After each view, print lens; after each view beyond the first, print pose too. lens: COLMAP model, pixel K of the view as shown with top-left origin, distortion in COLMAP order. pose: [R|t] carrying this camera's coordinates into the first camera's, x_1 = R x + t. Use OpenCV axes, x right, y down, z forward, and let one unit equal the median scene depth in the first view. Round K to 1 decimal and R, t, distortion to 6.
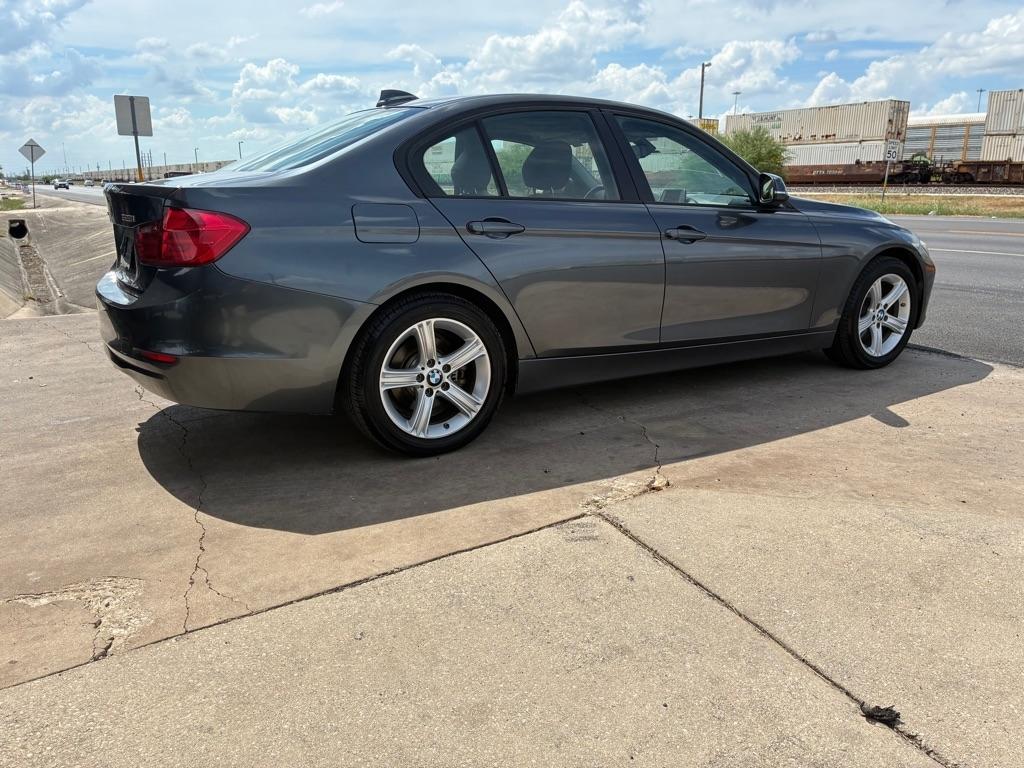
lens RADIAL K [[777.3, 0, 519.7], [0, 777.3, 394.3], [0, 0, 1]] dist [0.065380, -0.093308]
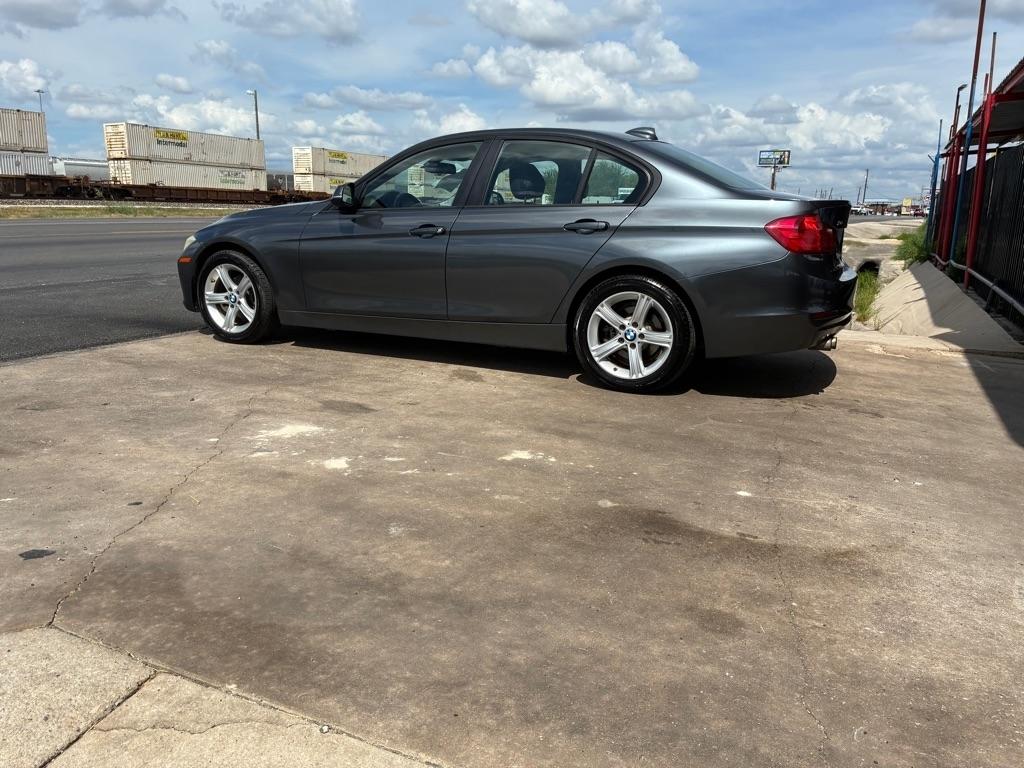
lens RADIAL K [[777.3, 0, 522.2], [0, 777.3, 402.0], [0, 0, 1]] dist [0.065380, -0.093308]
pose [[-0.545059, -0.215866, 0.810131, -1.211013], [0.195082, 0.907108, 0.372958, -0.491124], [-0.815386, 0.361326, -0.452316, 1.908788]]
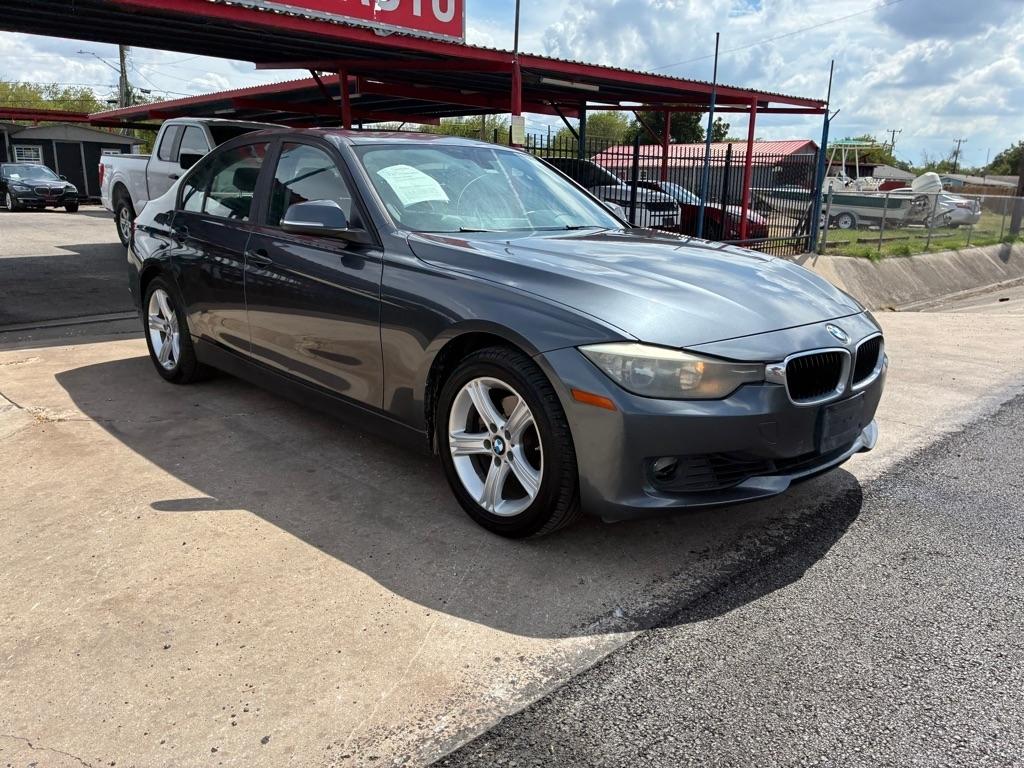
lens RADIAL K [[777.3, 0, 516.4], [0, 777.3, 395.1], [0, 0, 1]] dist [0.065380, -0.093308]
pose [[0.196443, 0.250028, -0.948101, 1.238237], [-0.268400, 0.943722, 0.193261, -0.311332], [0.943065, 0.216505, 0.252495, 1.059720]]
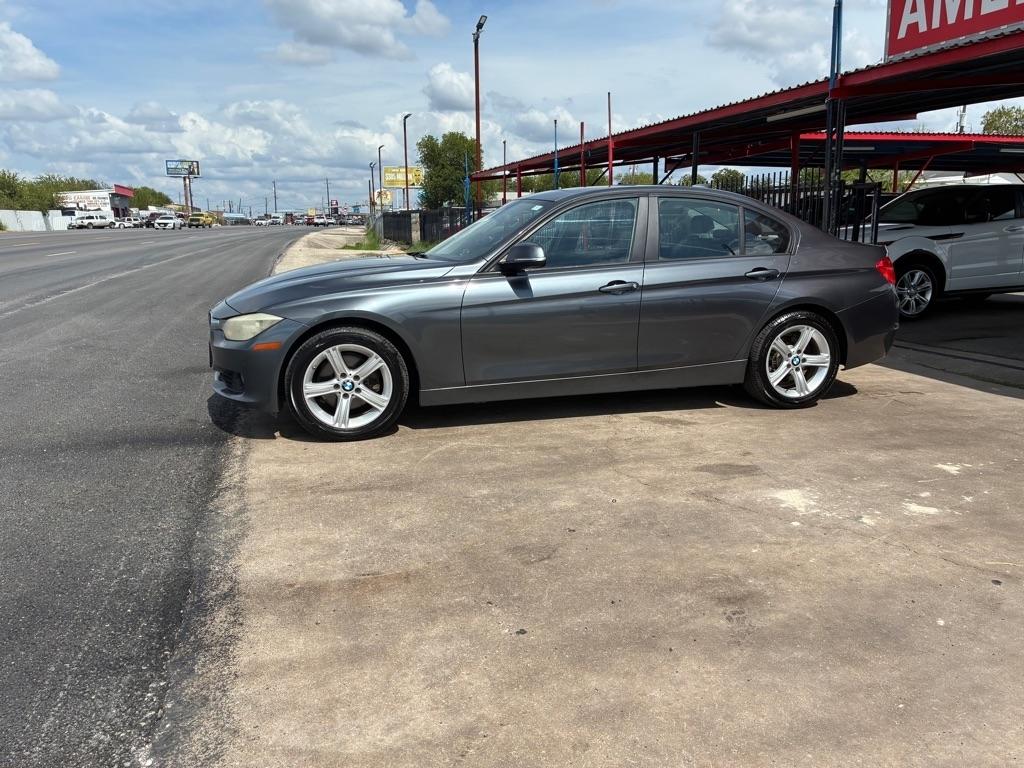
lens RADIAL K [[777.3, 0, 530.1], [0, 777.3, 385.4], [0, 0, 1]] dist [0.065380, -0.093308]
pose [[-0.964603, -0.055516, 0.257798, -0.246407], [0.066367, 0.895018, 0.441064, -0.724506], [-0.255220, 0.442561, -0.859653, 2.553477]]
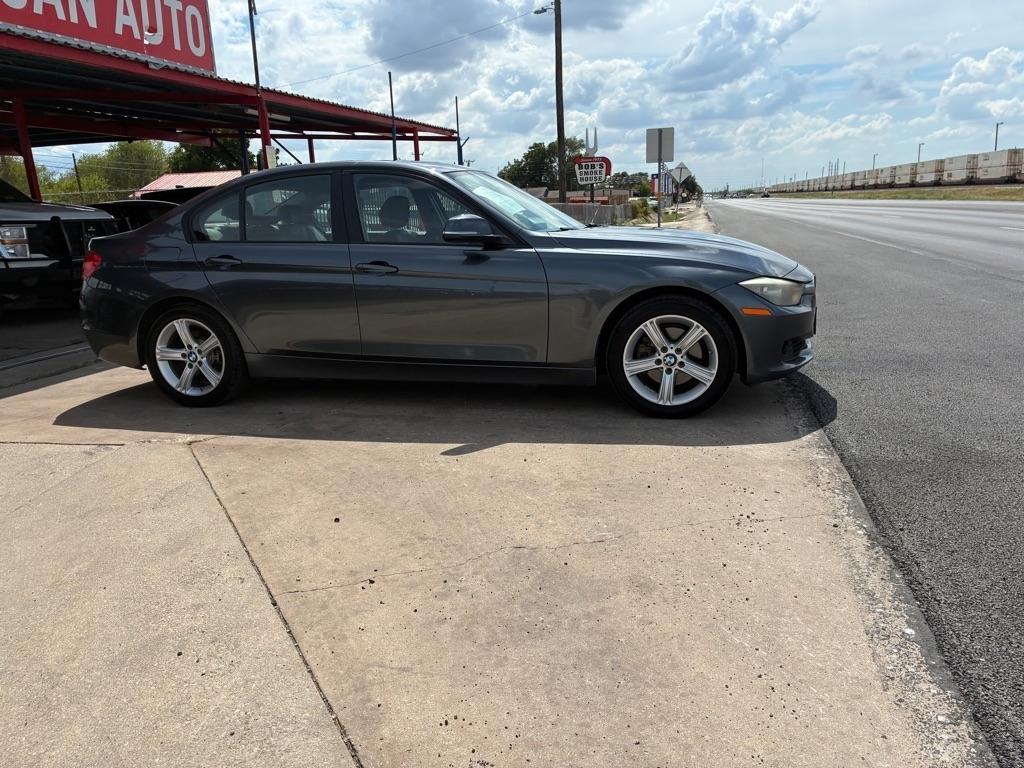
lens RADIAL K [[777.3, 0, 505.1], [0, 777.3, 398.1], [0, 0, 1]] dist [0.065380, -0.093308]
pose [[0.680727, 0.142340, -0.718575, 1.211101], [-0.145211, 0.987694, 0.058086, -0.101293], [0.718001, 0.064804, 0.693019, 0.303882]]
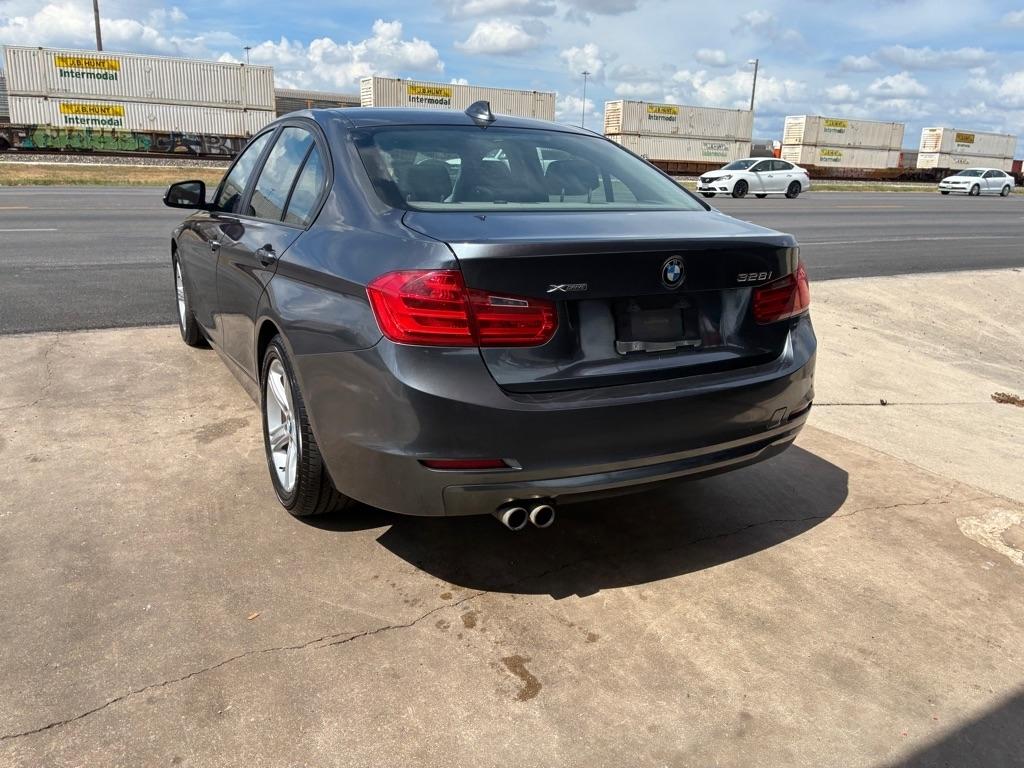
lens RADIAL K [[777.3, 0, 502.5], [0, 777.3, 394.9], [0, 0, 1]] dist [0.065380, -0.093308]
pose [[0.064458, -0.283343, 0.956850, -1.051356], [0.227958, 0.937673, 0.262308, -0.299772], [-0.971535, 0.201214, 0.125031, 0.916956]]
